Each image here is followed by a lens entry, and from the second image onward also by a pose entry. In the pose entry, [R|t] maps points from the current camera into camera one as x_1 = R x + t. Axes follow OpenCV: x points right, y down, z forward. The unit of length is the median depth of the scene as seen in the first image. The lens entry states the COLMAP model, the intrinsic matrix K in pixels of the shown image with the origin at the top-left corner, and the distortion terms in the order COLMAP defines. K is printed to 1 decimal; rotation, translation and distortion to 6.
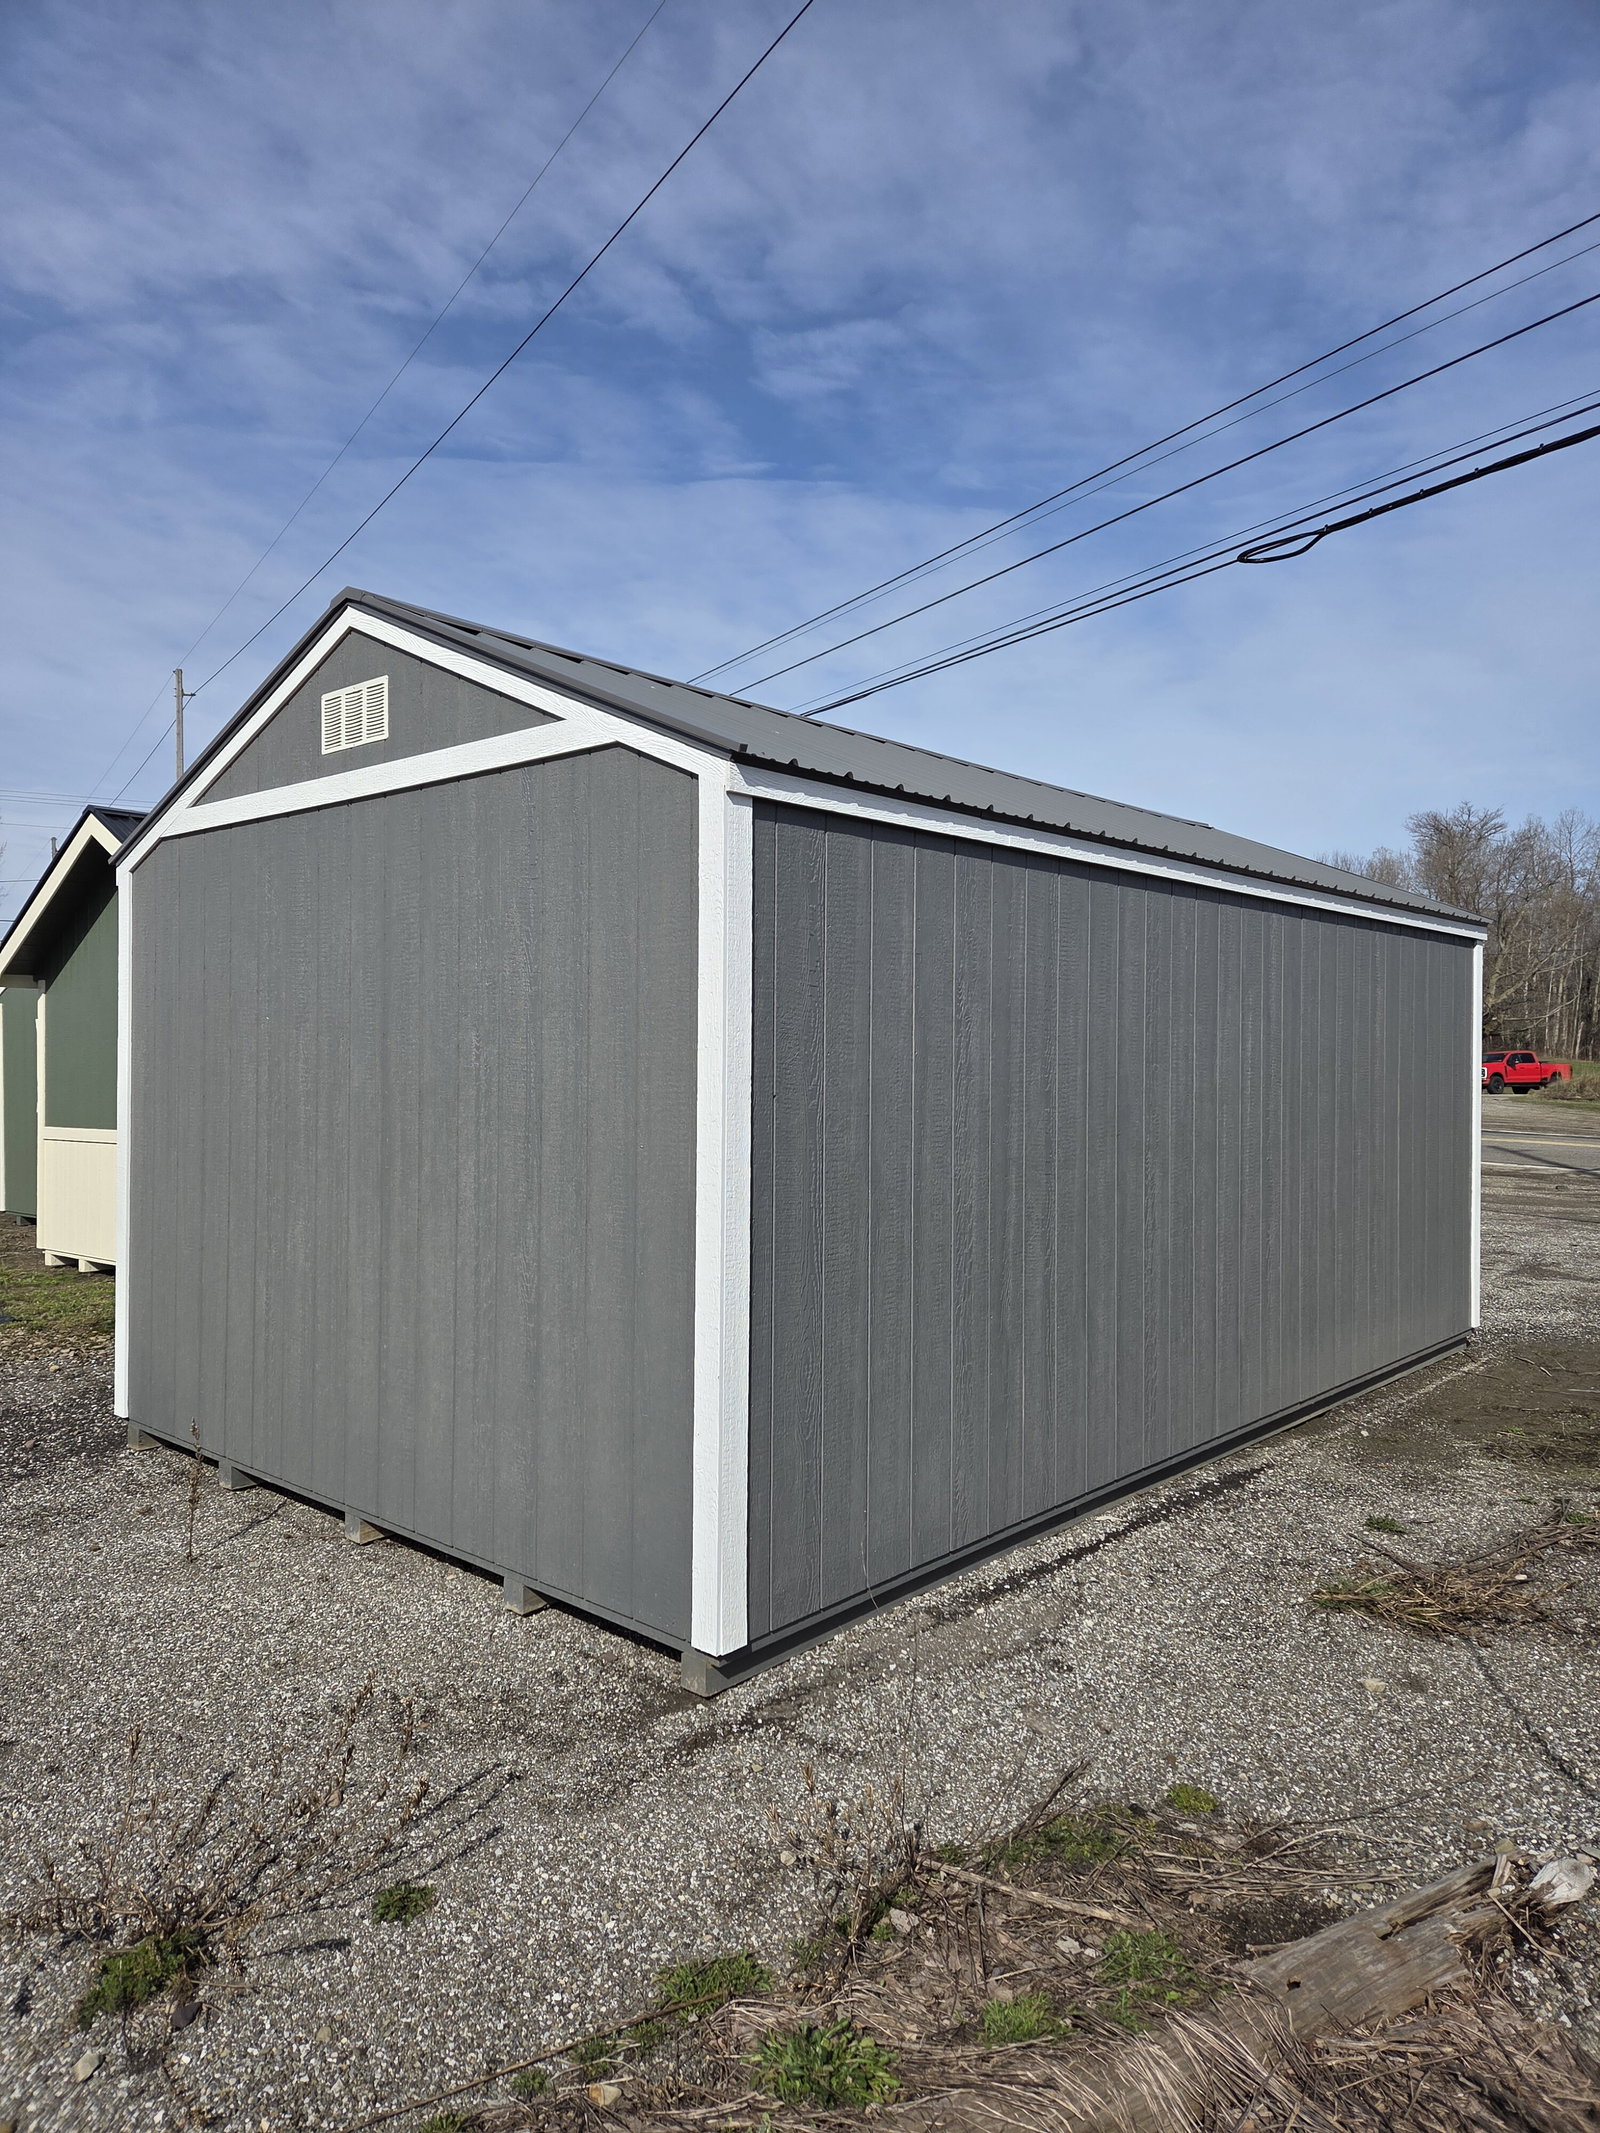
lens RADIAL K [[1434.8, 0, 800.0], [0, 1434.8, 1066.5], [0, 0, 1]] dist [0.071811, -0.048328]
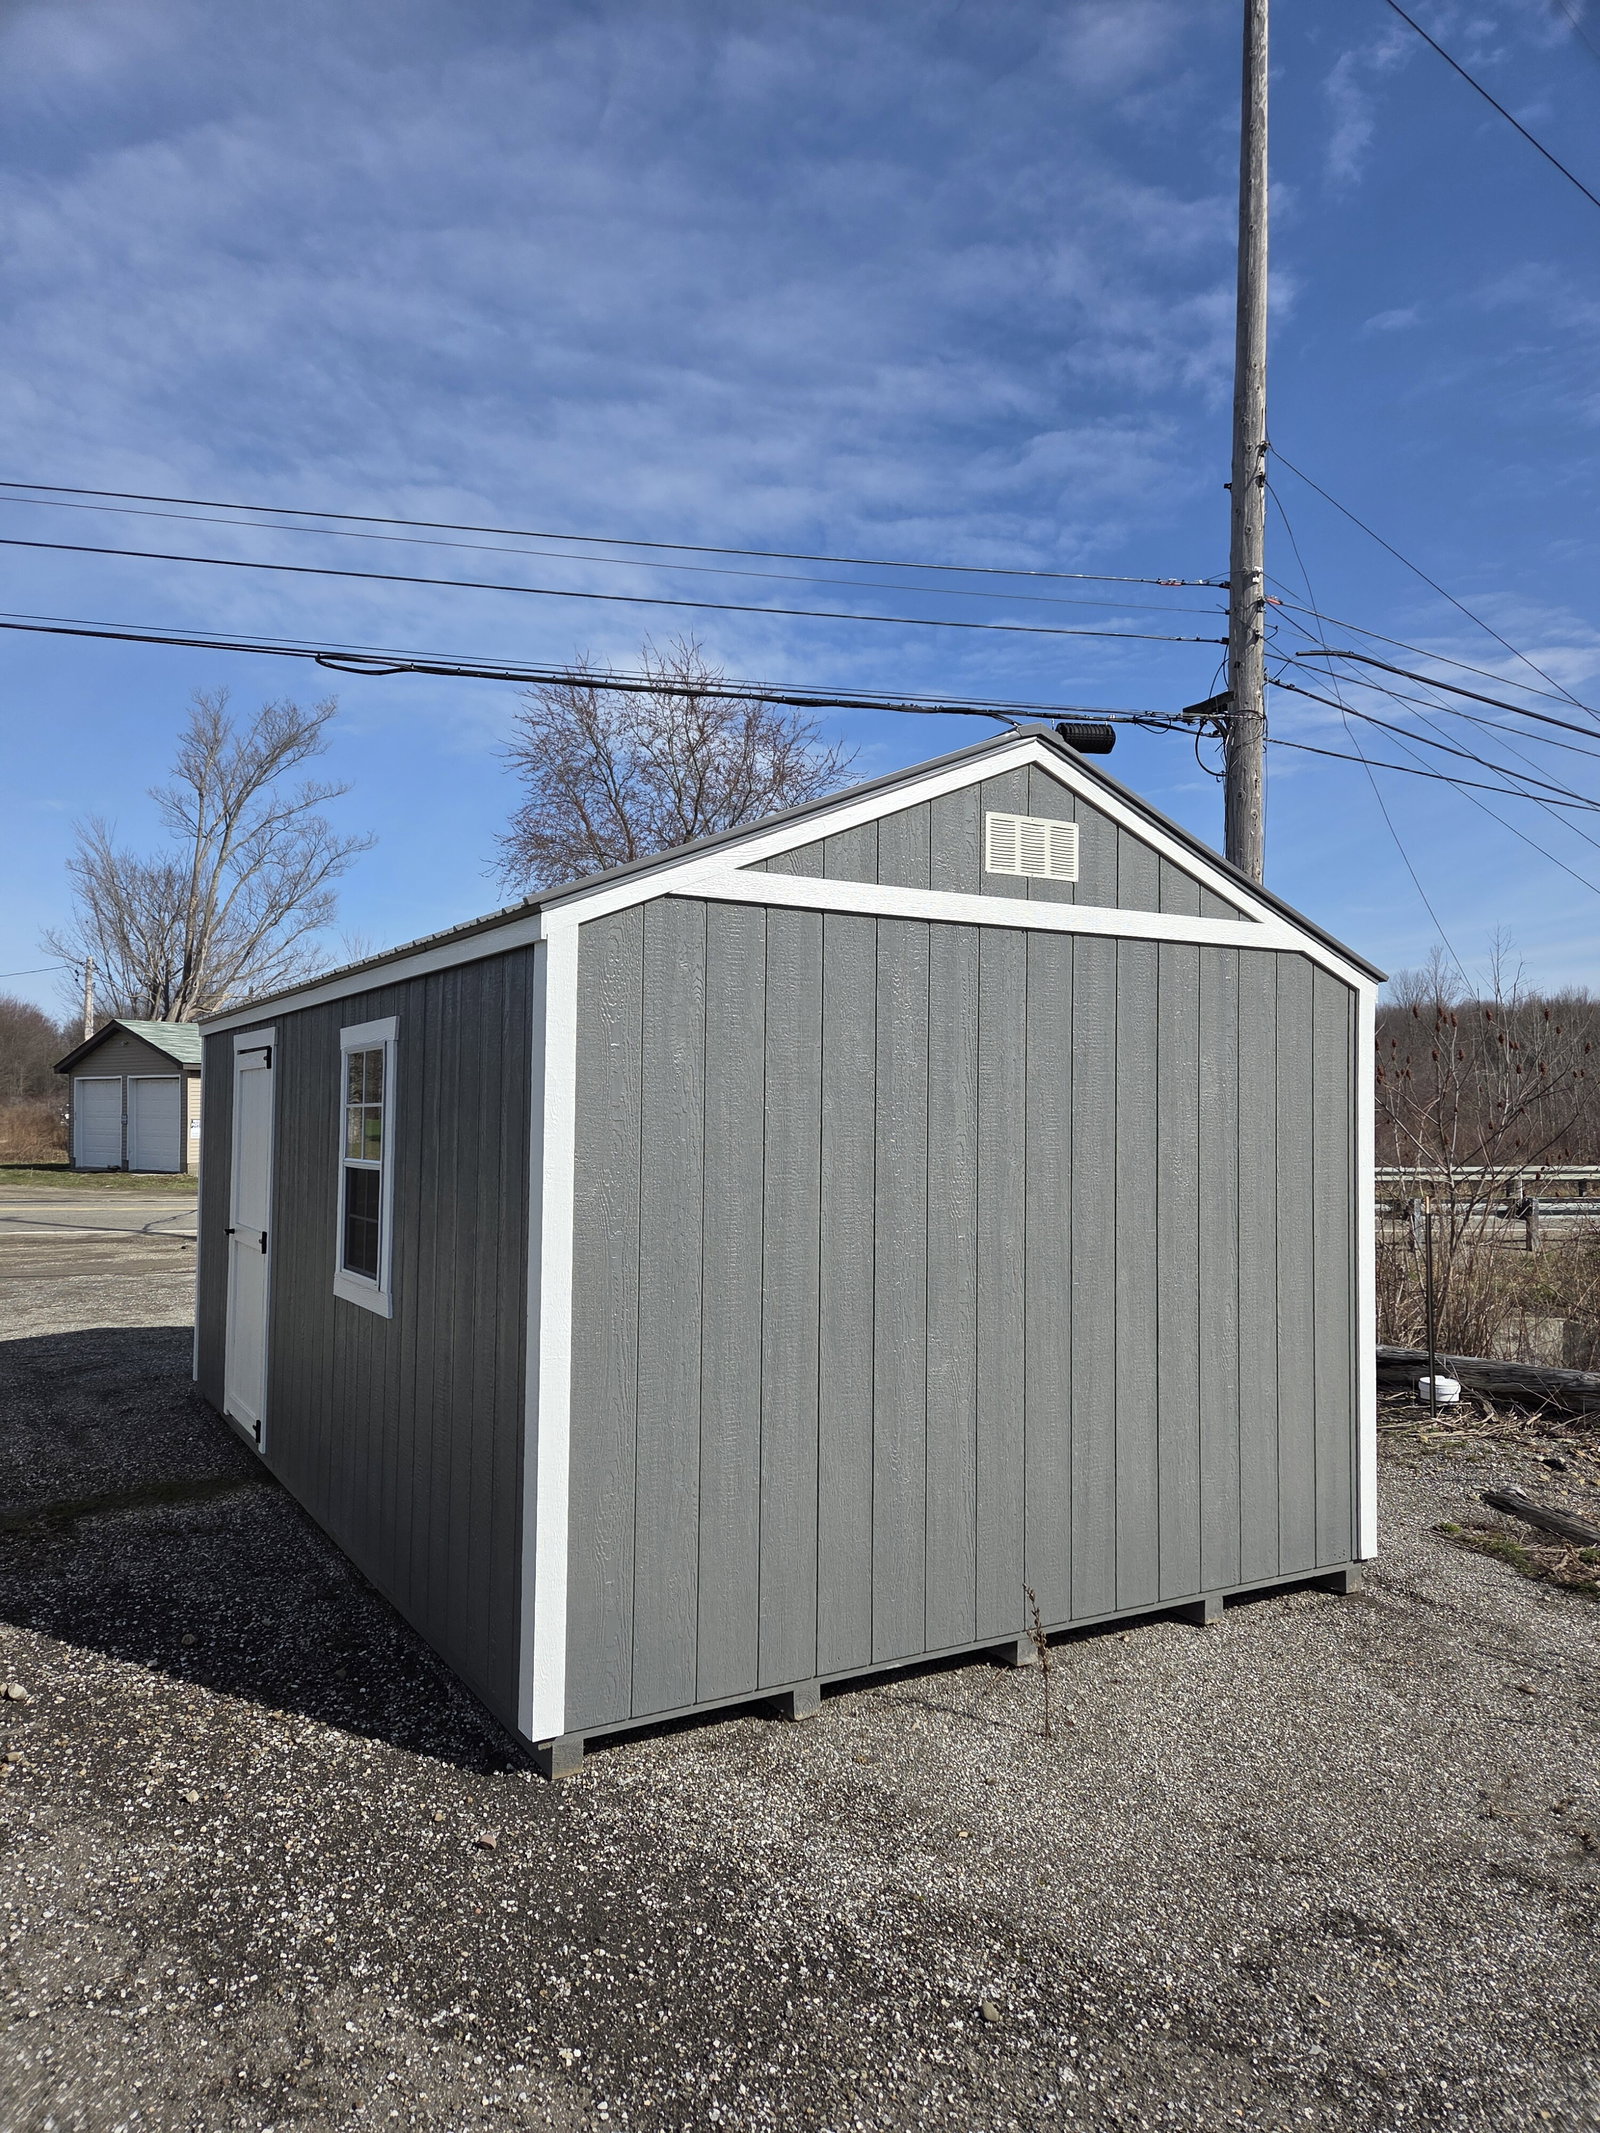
lens RADIAL K [[1426.0, 0, 800.0], [0, 1426.0, 1066.5], [0, 0, 1]] dist [-0.006766, 0.055467]
pose [[0.297870, 0.028802, 0.954172, -1.346859], [0.000866, 0.999536, -0.030442, -0.058285], [-0.954606, 0.009894, 0.297707, 0.882170]]
